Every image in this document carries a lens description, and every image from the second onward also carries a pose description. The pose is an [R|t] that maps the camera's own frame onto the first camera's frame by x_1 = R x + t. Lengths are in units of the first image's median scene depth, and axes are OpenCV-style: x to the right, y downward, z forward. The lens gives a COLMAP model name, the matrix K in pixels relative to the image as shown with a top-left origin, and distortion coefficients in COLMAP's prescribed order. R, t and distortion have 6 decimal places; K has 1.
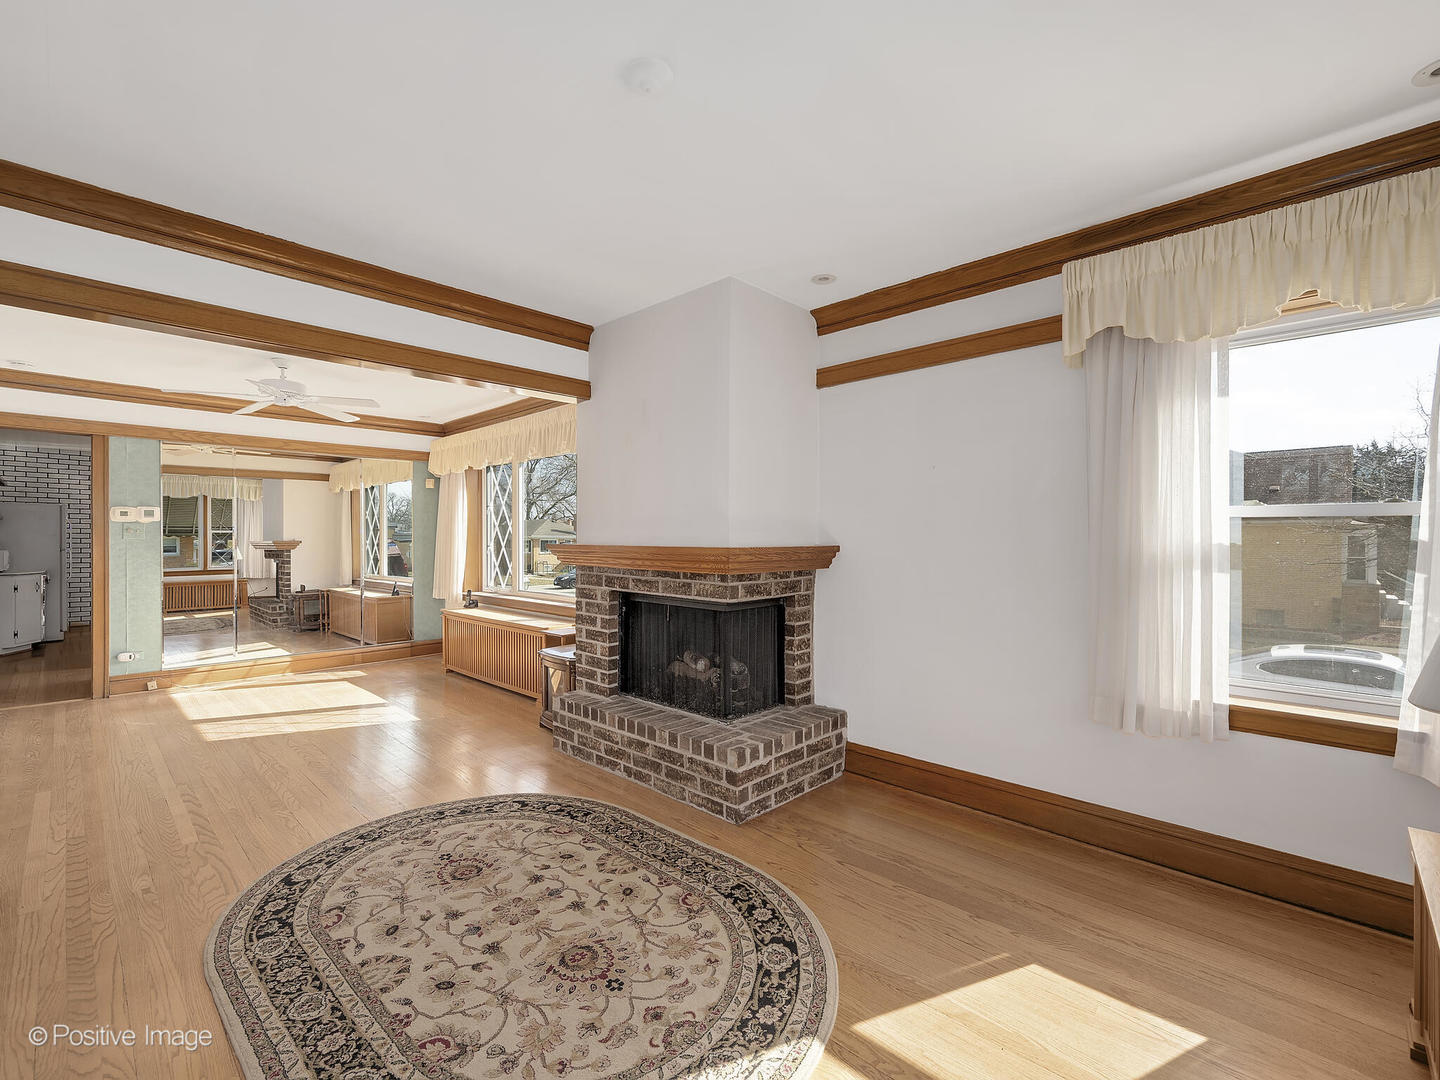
lens RADIAL K [[639.0, 0, 721.5], [0, 639.0, 538.9], [0, 0, 1]] dist [0.002124, -0.000742]
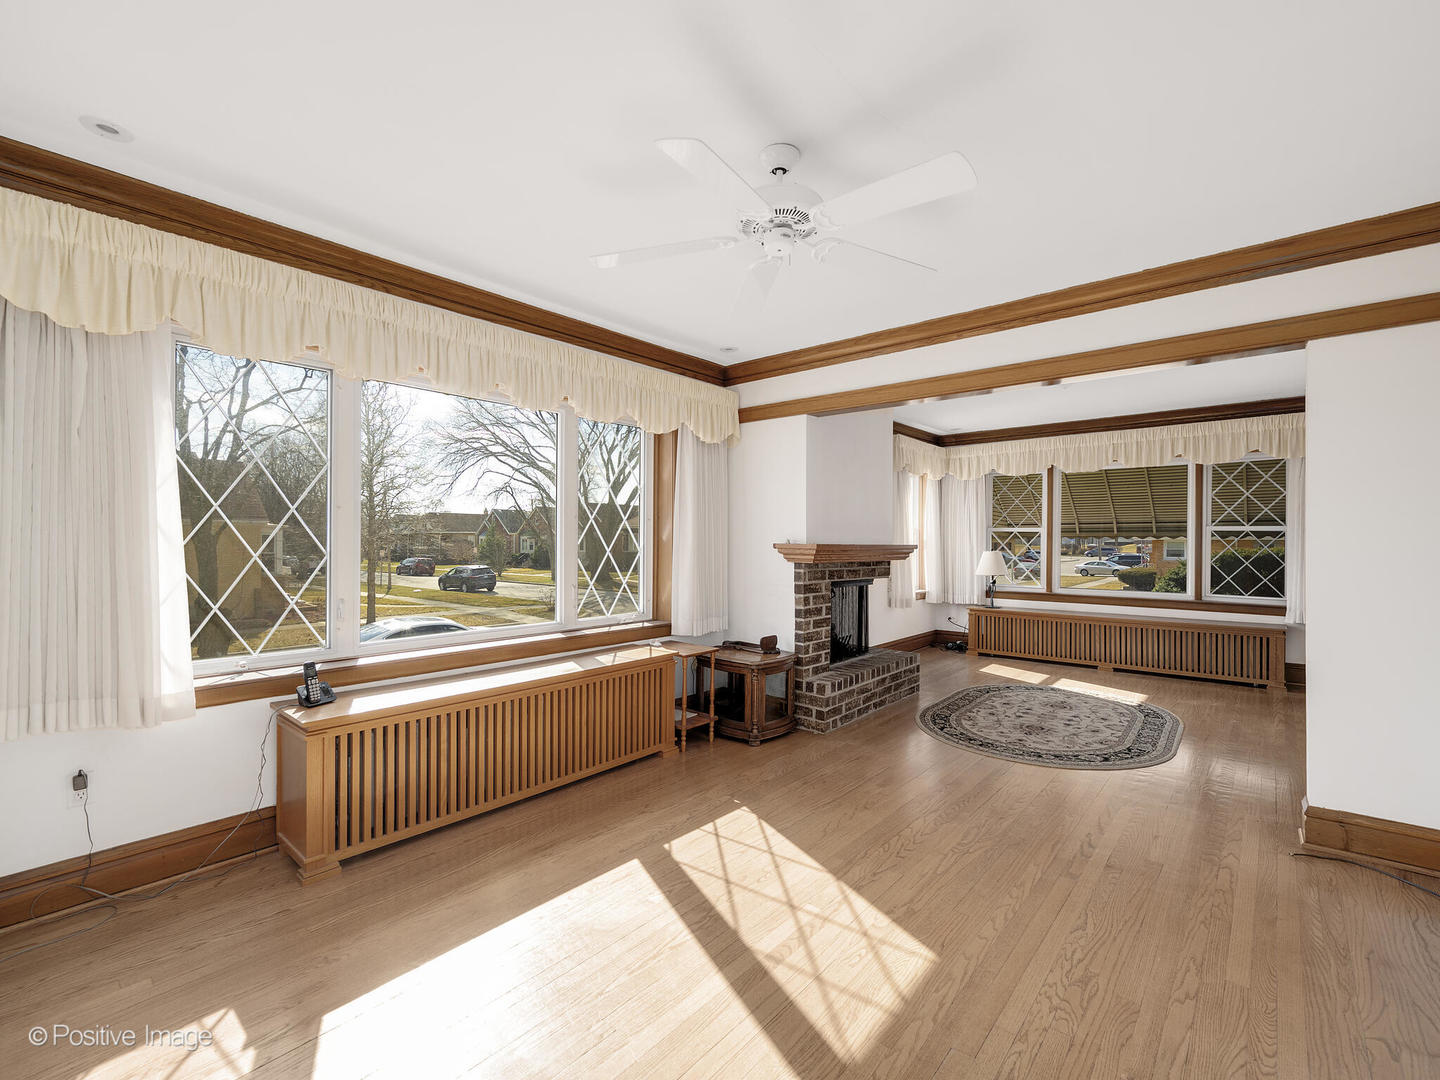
lens RADIAL K [[639.0, 0, 720.1], [0, 639.0, 541.6], [0, 0, 1]] dist [0.002124, -0.000742]
pose [[-0.060289, -0.001555, 0.998180, -2.339815], [-0.001327, 0.999998, 0.001477, 0.003908], [-0.998180, -0.001236, -0.060291, 2.187398]]
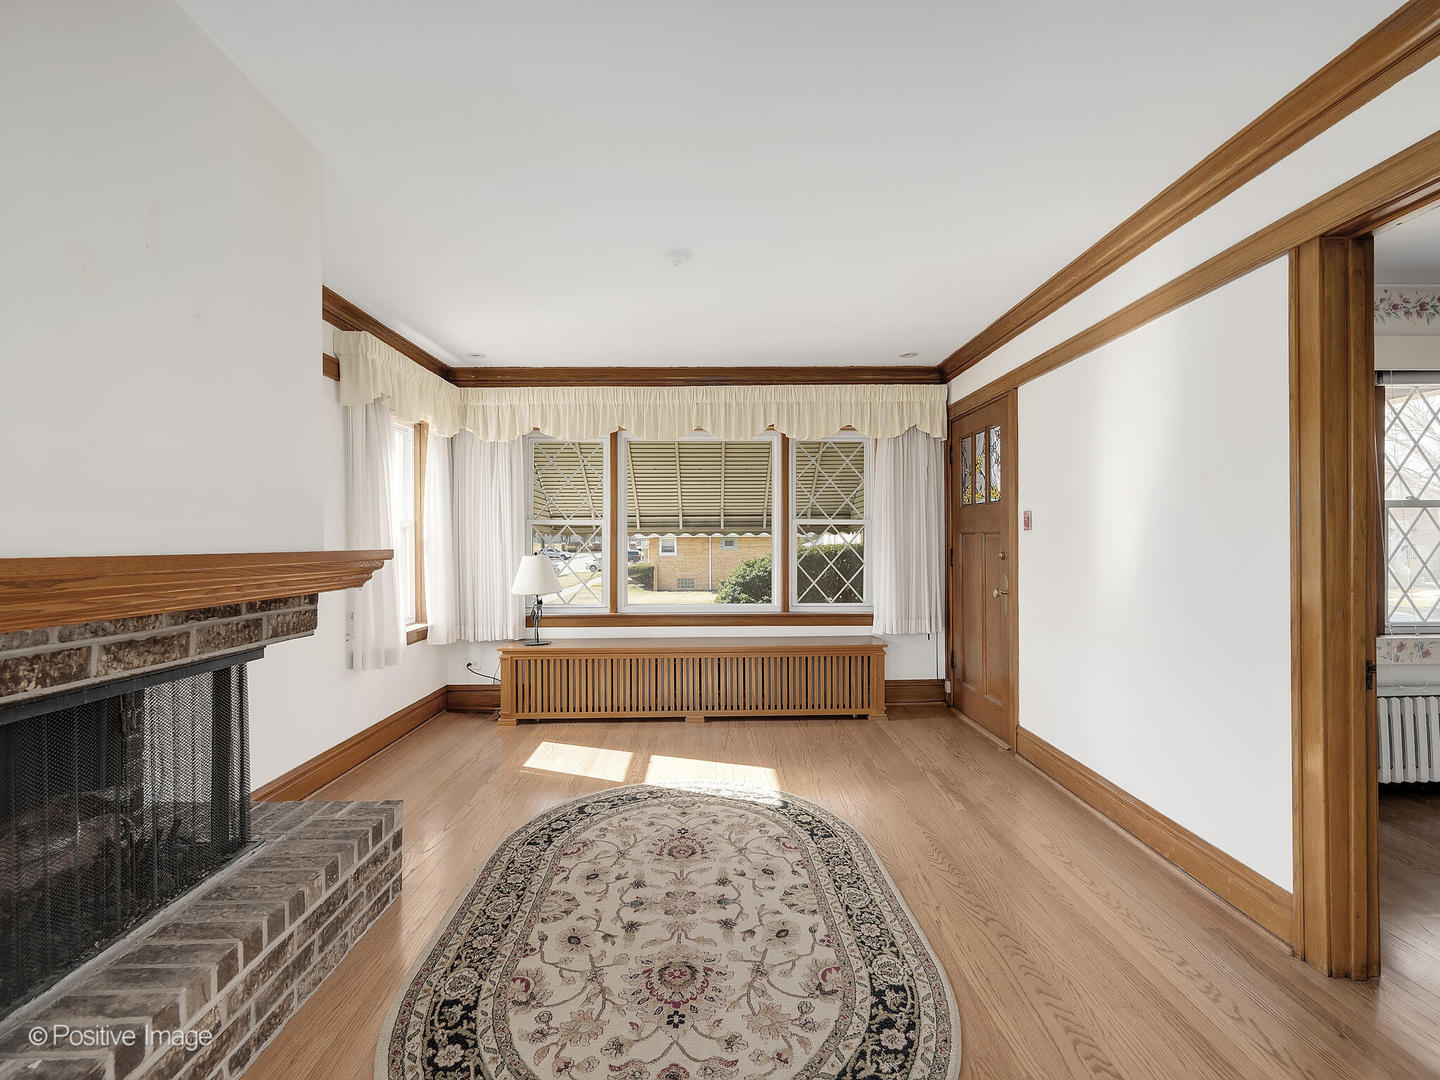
lens RADIAL K [[639.0, 0, 729.2], [0, 639.0, 539.6], [0, 0, 1]] dist [0.002124, -0.000742]
pose [[-0.715032, 0.001651, 0.699090, -1.078829], [0.005166, 0.999982, 0.002921, 0.002496], [-0.699073, 0.005700, -0.715028, 1.655817]]
